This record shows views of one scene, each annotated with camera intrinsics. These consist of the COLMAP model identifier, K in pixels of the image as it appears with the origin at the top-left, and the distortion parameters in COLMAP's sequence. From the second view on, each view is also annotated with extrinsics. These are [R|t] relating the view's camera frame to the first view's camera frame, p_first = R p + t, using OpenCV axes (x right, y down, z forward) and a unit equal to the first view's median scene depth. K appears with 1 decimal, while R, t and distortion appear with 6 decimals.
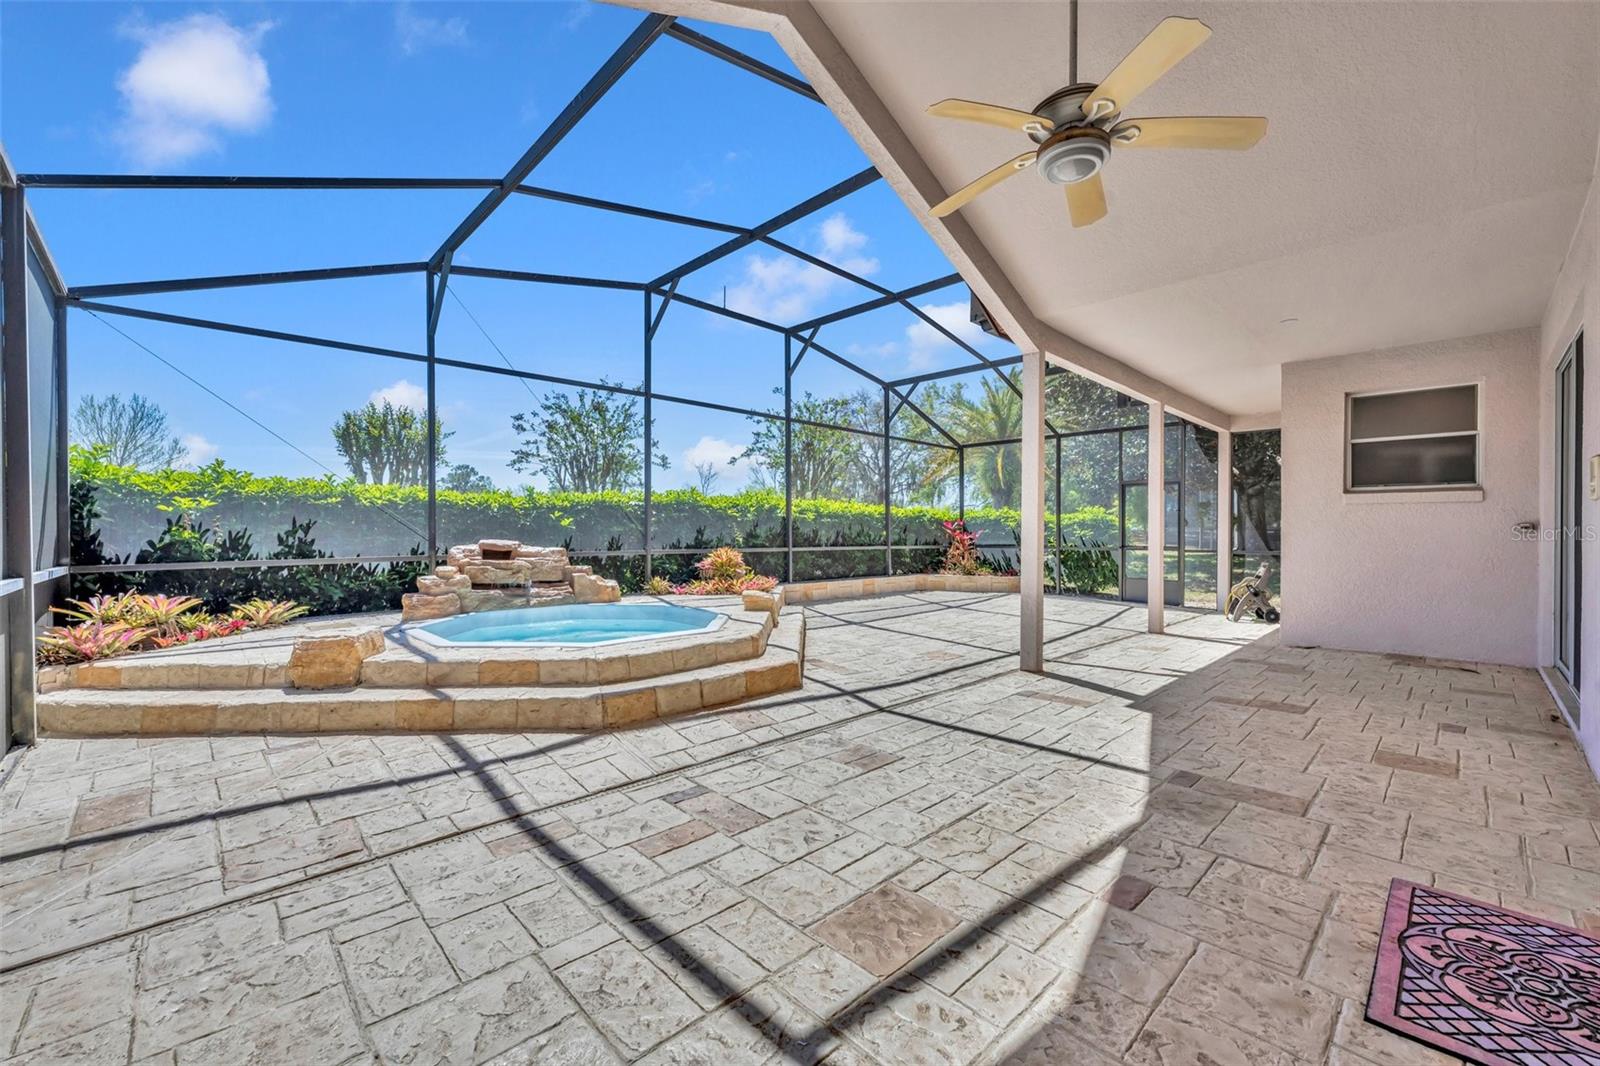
lens RADIAL K [[644.9, 0, 810.7], [0, 644.9, 537.9], [0, 0, 1]] dist [0.000143, -0.000033]
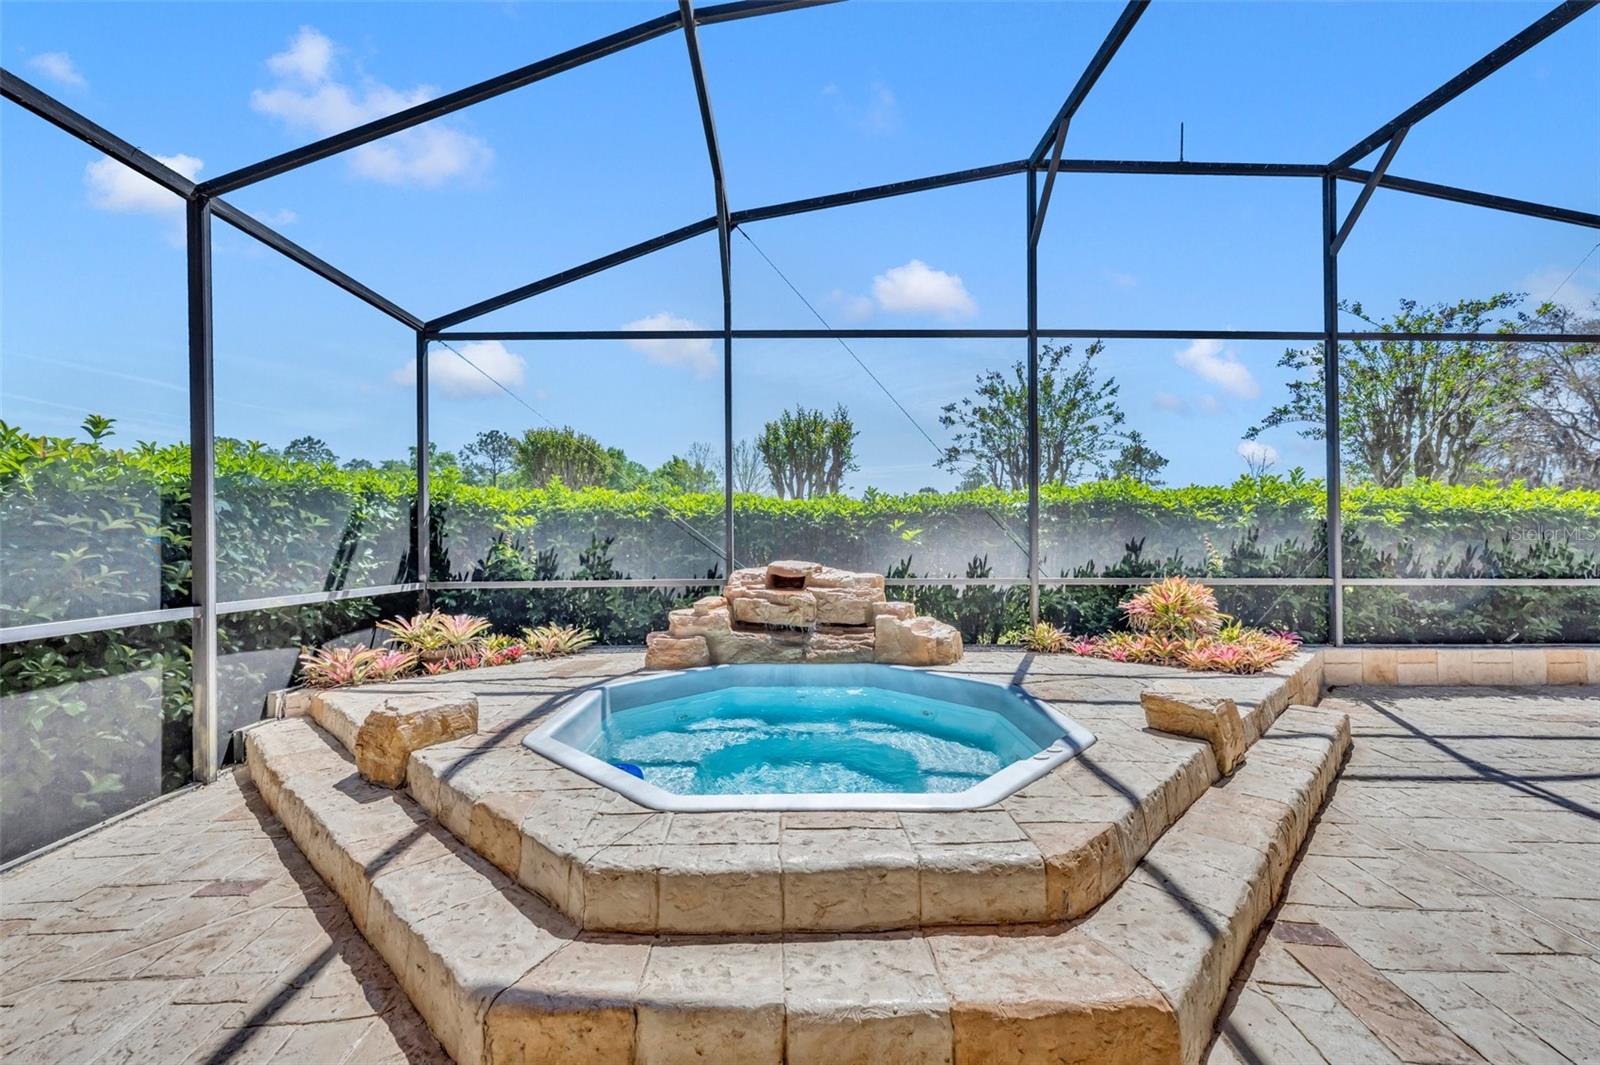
lens RADIAL K [[682.9, 0, 788.9], [0, 682.9, 533.2], [0, 0, 1]] dist [-0.001076, -0.000499]
pose [[0.718216, -0.005882, -0.695796, 0.042594], [-0.005336, 0.999888, -0.013960, -0.015103], [0.695800, 0.013739, 0.718104, 0.364412]]
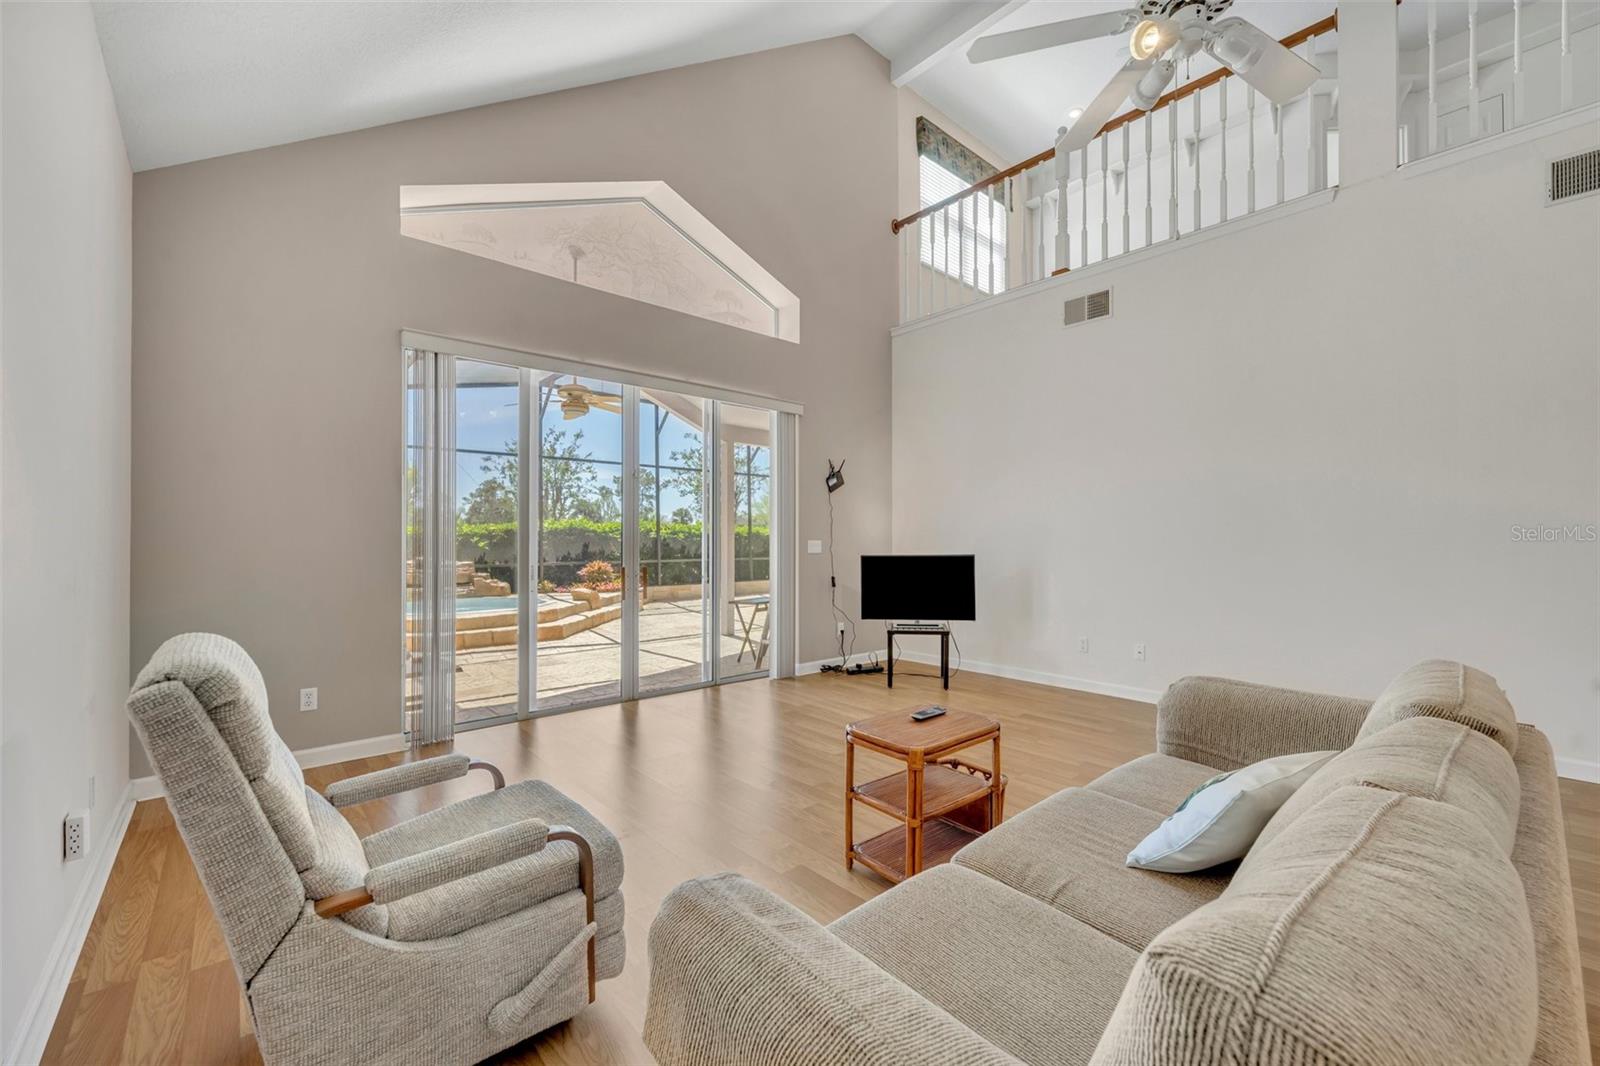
lens RADIAL K [[644.9, 0, 810.7], [0, 644.9, 537.9], [0, 0, 1]] dist [0.000143, -0.000033]
pose [[0.999133, -0.008153, -0.040817, 0.439422], [0.007661, 0.999896, -0.012186, -0.015447], [0.040912, 0.011863, 0.999092, -0.464114]]
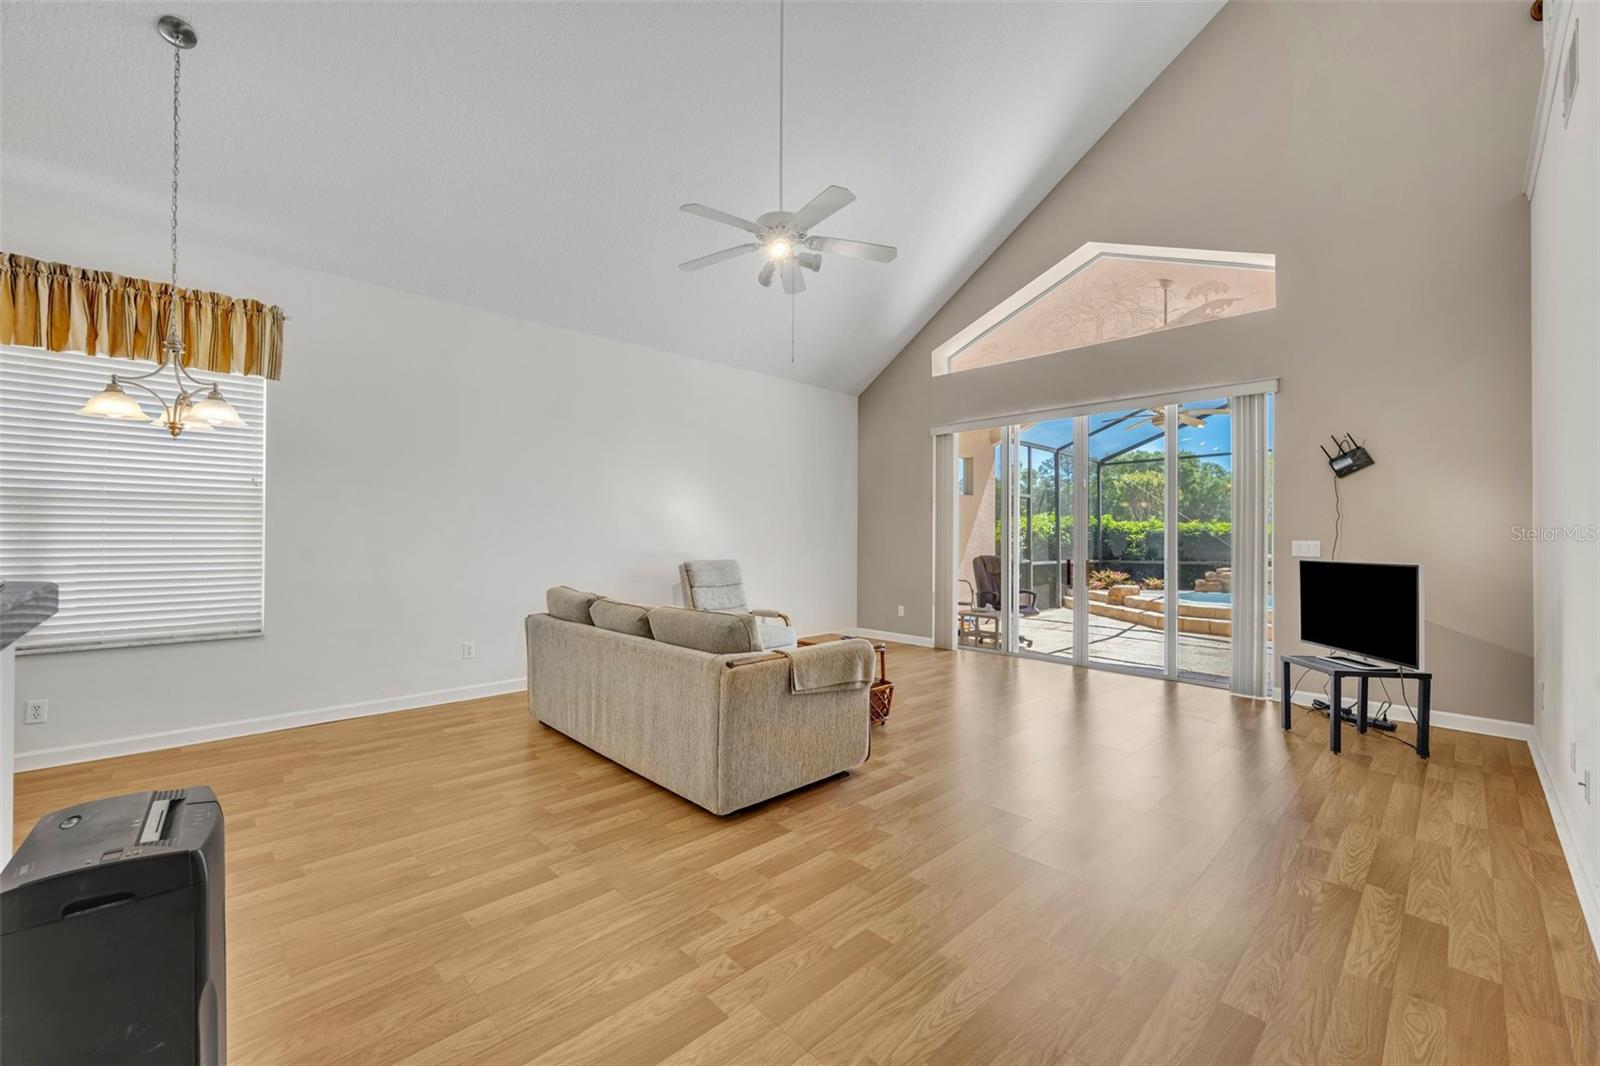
lens RADIAL K [[636.1, 0, 773.9], [0, 636.1, 531.8], [0, 0, 1]] dist [0.001285, 0.000123]
pose [[-0.030641, -0.011800, -0.999461, 1.002805], [-0.013698, 0.999841, -0.011385, -0.016147], [0.999437, 0.013342, -0.030798, -0.203247]]
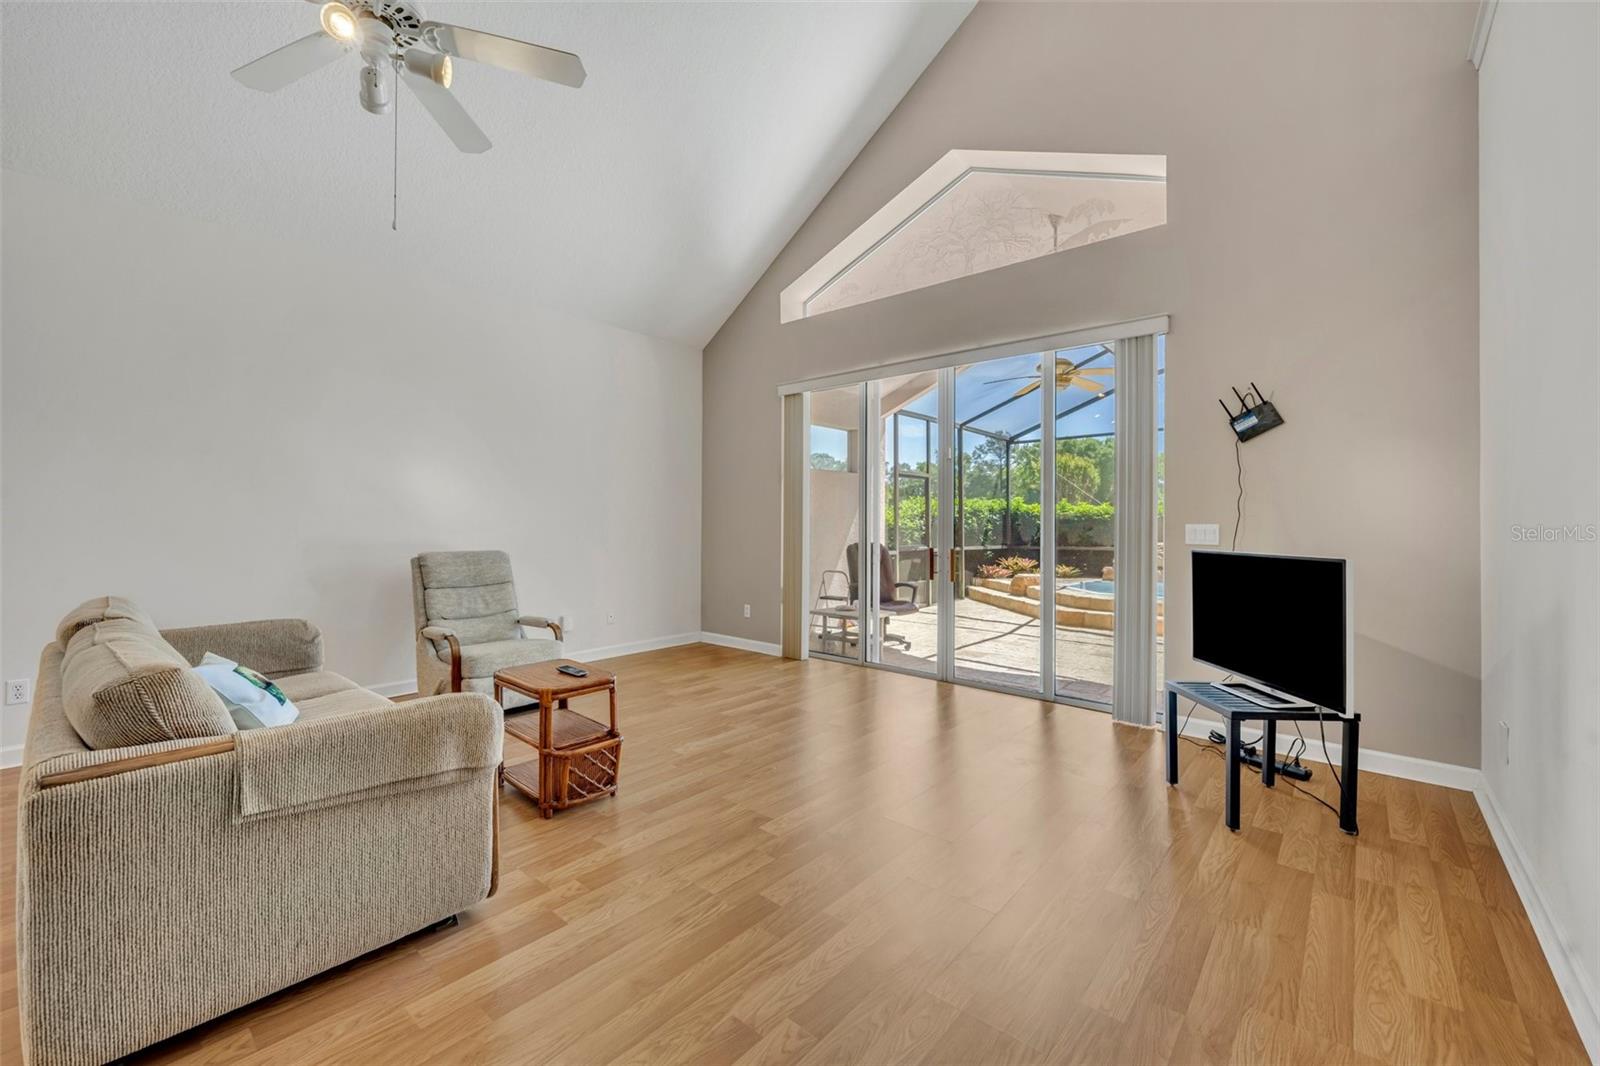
lens RADIAL K [[647.1, 0, 770.5], [0, 647.1, 517.9], [0, 0, 1]] dist [-0.000019, 0.000157]
pose [[0.056823, -0.009556, -0.998339, 0.846397], [-0.012836, 0.999865, -0.010302, -0.017276], [0.998302, 0.013400, 0.056693, -0.066402]]
